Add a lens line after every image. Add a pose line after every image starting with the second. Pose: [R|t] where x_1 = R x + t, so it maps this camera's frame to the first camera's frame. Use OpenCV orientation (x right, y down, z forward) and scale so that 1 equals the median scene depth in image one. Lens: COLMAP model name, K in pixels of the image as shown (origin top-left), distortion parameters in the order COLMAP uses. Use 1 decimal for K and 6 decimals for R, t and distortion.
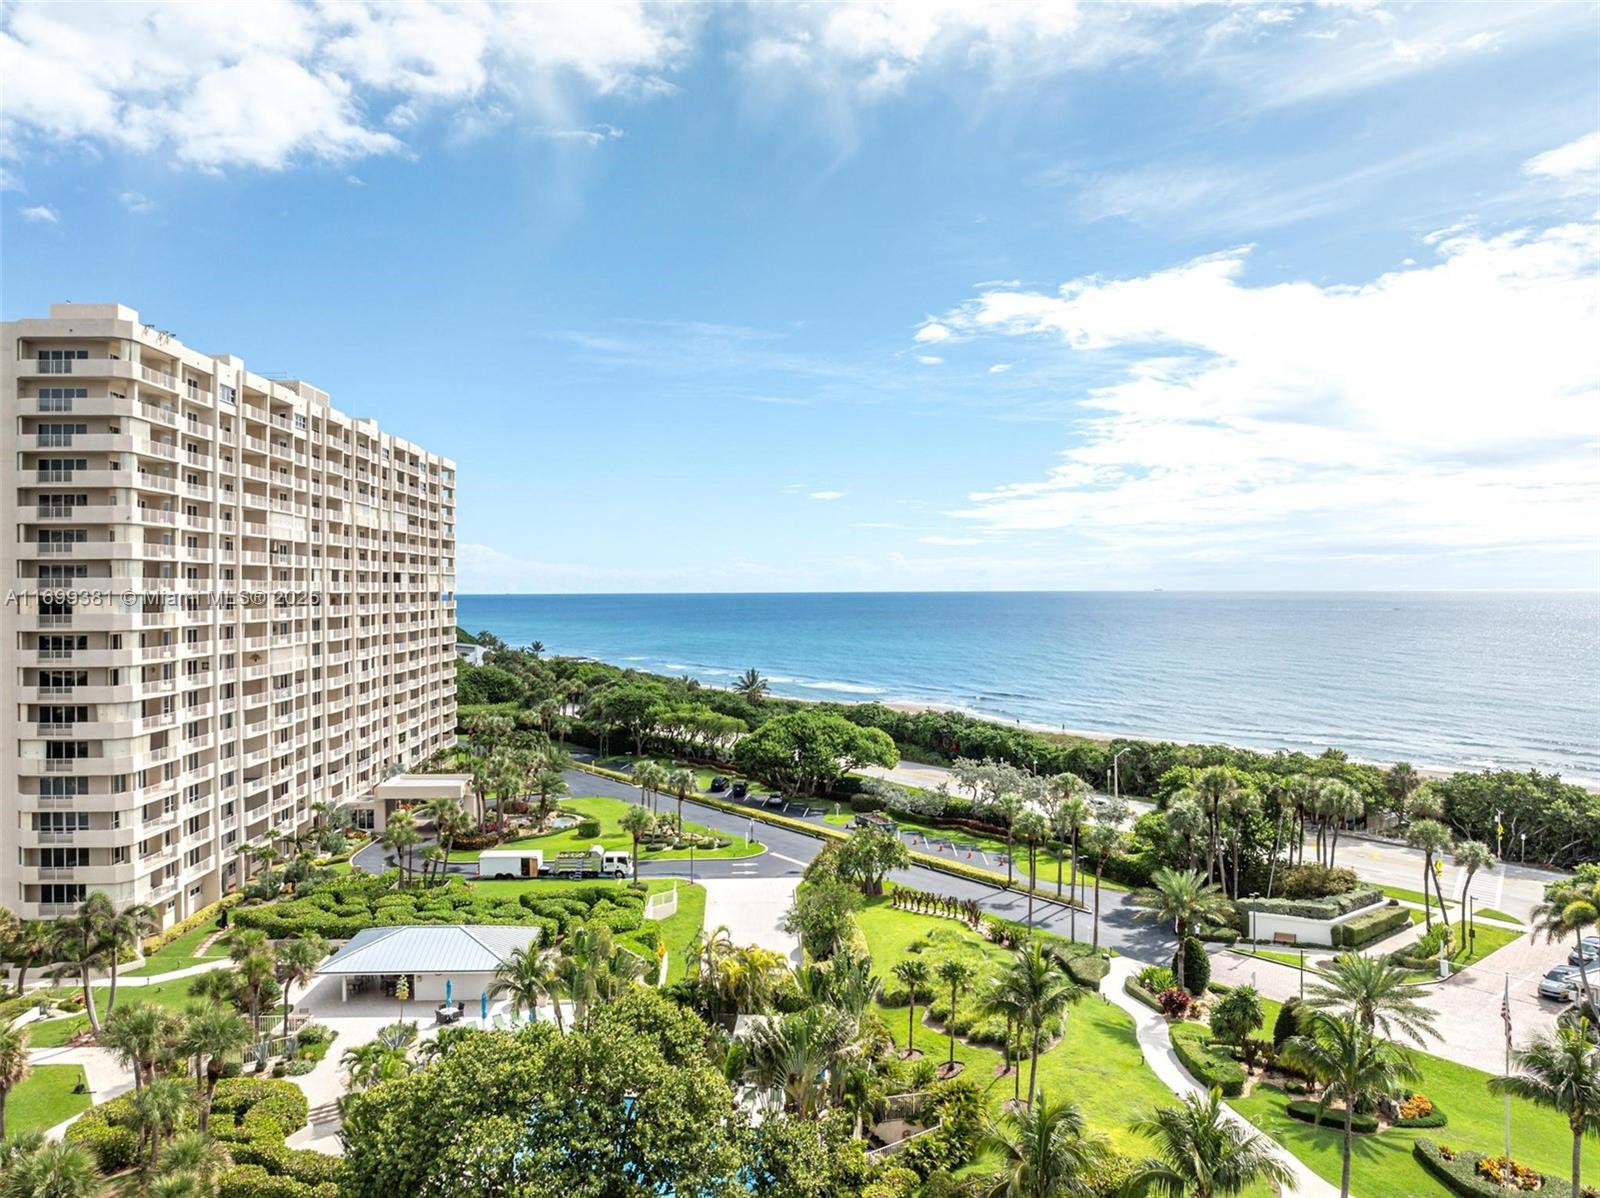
lens RADIAL K [[1153.0, 0, 800.0], [0, 1153.0, 599.0], [0, 0, 1]] dist [-0.022967, 0.003398]
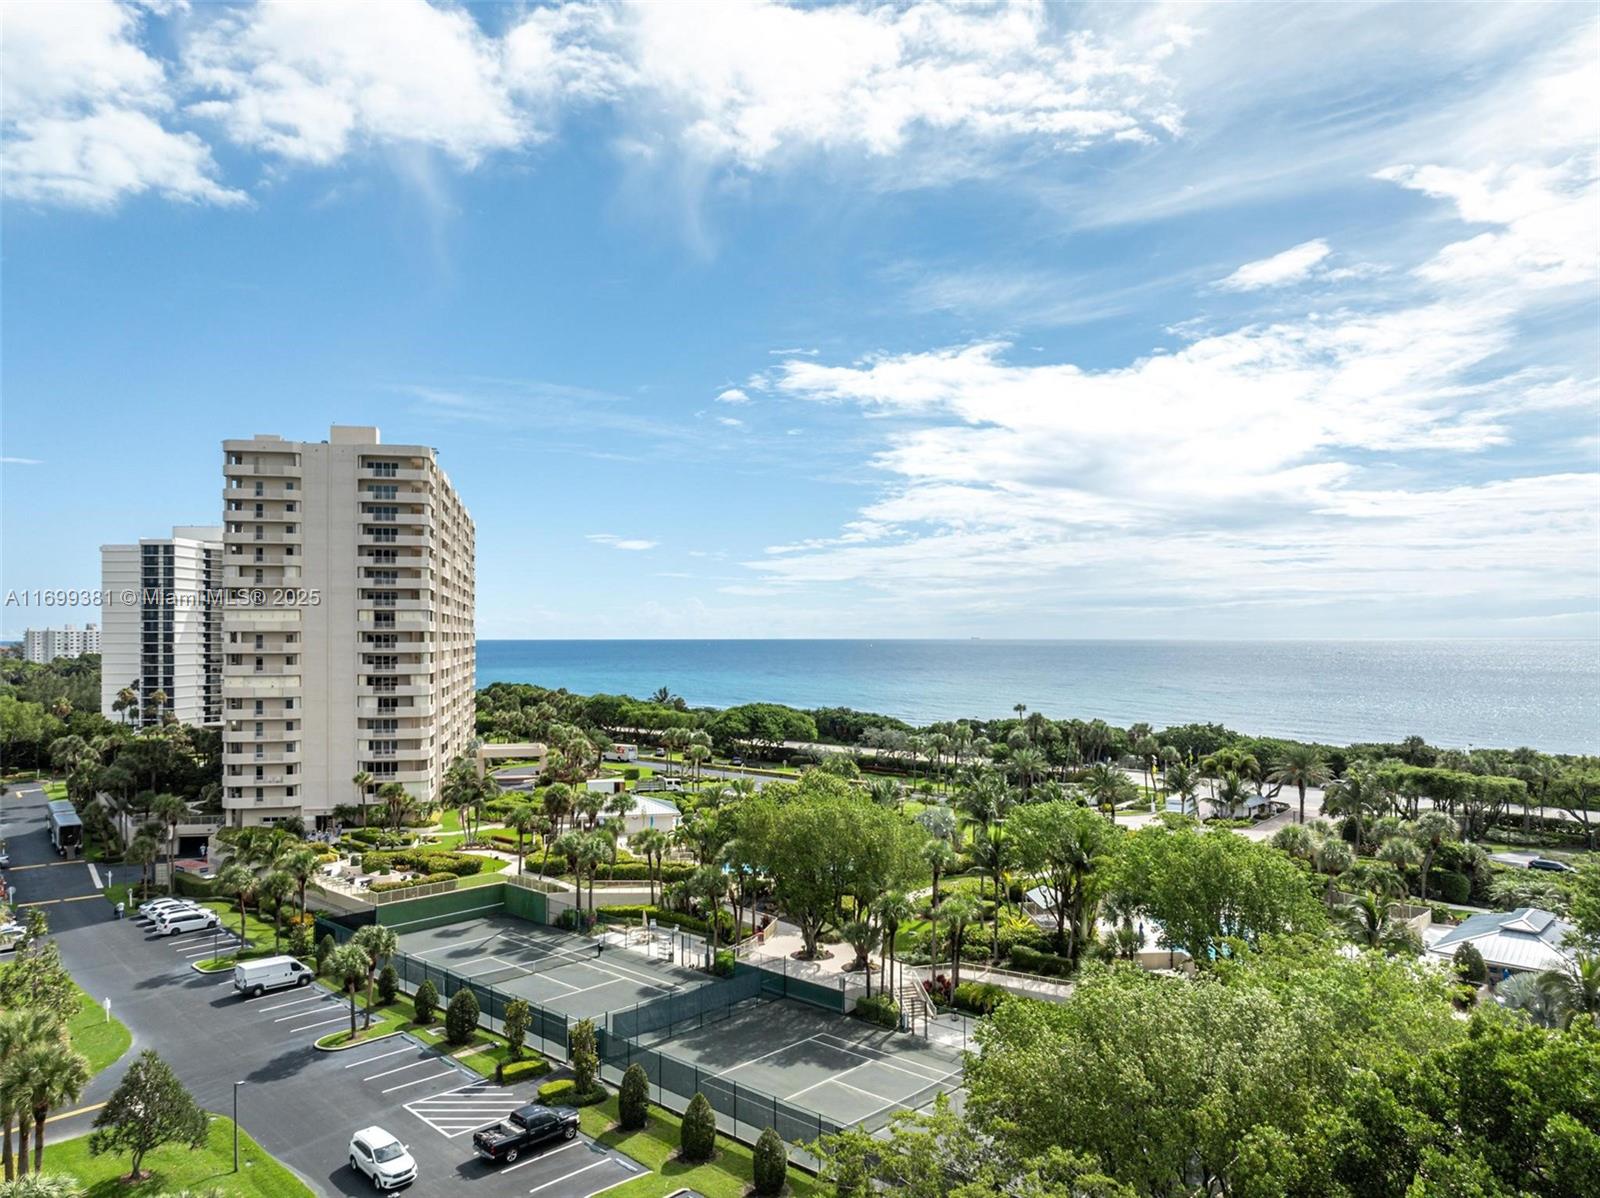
lens RADIAL K [[1156.3, 0, 800.0], [0, 1156.3, 599.0], [0, 0, 1]] dist [0.247382, -0.523917]
pose [[0.982493, 0.011681, 0.185935, -0.067017], [-0.003580, 0.999032, -0.043842, 0.009695], [-0.186267, 0.042409, 0.981584, -0.144508]]
